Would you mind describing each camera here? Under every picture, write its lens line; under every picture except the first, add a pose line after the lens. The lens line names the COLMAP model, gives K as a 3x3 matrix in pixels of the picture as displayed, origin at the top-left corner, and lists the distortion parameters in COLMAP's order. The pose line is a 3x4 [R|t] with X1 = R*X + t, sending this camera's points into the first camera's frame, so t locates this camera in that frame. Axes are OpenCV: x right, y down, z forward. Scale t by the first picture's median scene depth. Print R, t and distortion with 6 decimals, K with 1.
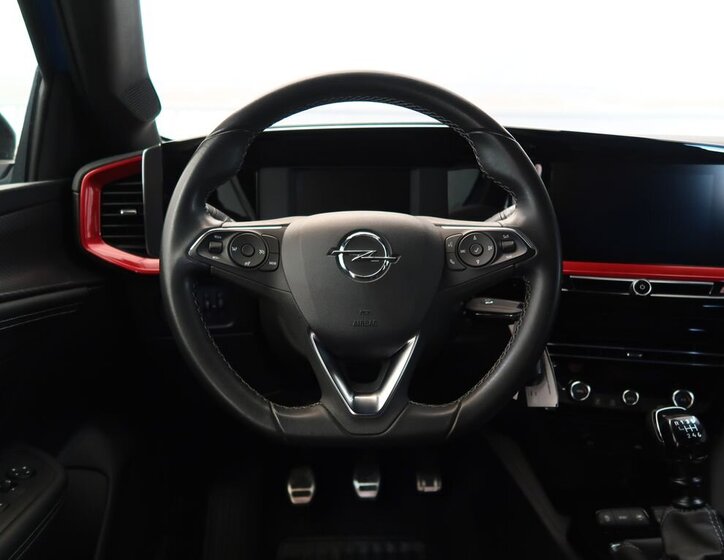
lens RADIAL K [[669.2, 0, 362.0], [0, 669.2, 280.0], [0, 0, 1]] dist [-0.014213, -0.005497]
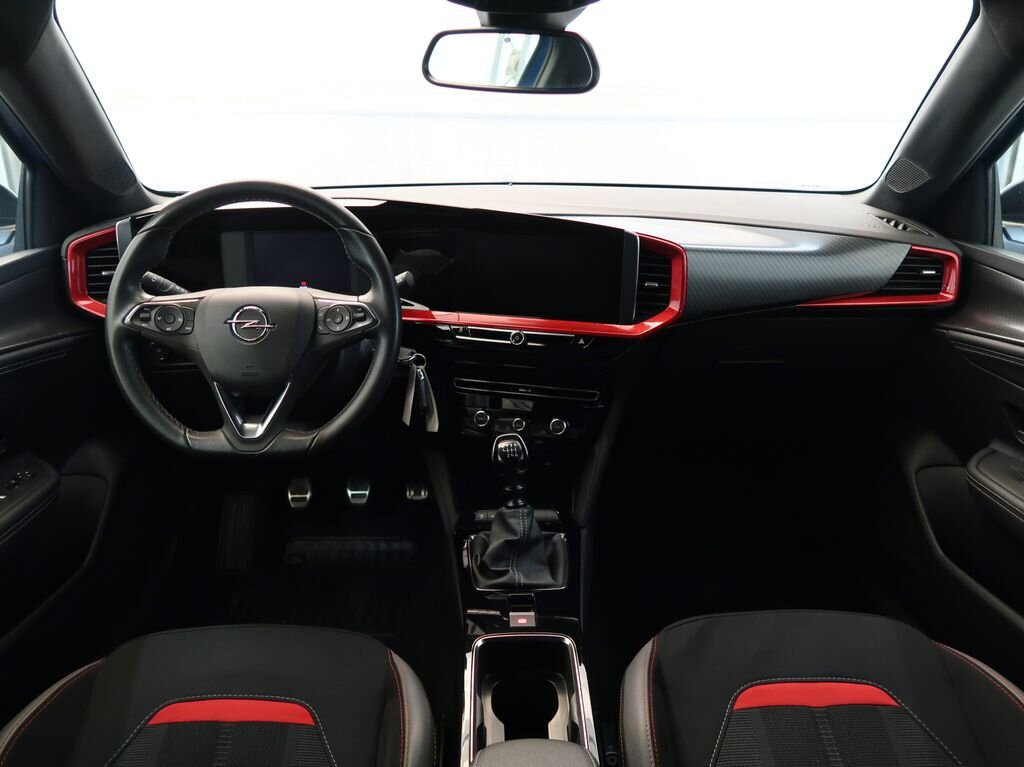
lens RADIAL K [[793.1, 0, 512.0], [0, 793.1, 383.5], [0, 0, 1]] dist [-0.024023, 0.000097]
pose [[0.999784, 0.009092, -0.018669, 0.542724], [-0.006265, 0.989227, 0.146258, -0.149273], [0.019798, -0.146109, 0.989070, -0.582867]]
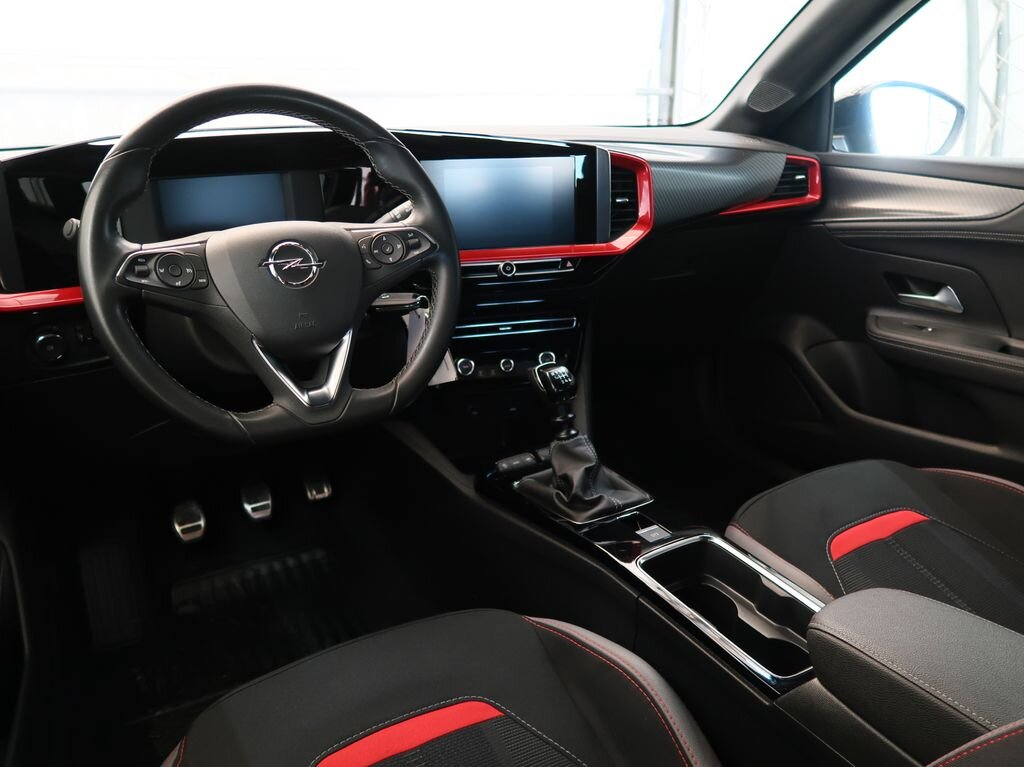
lens RADIAL K [[793.1, 0, 512.0], [0, 793.1, 383.5], [0, 0, 1]] dist [-0.024023, 0.000097]
pose [[0.881246, -0.165647, 0.442681, -0.268927], [0.106854, 0.982151, 0.154797, -0.006506], [-0.460421, -0.089112, 0.883217, -0.294319]]
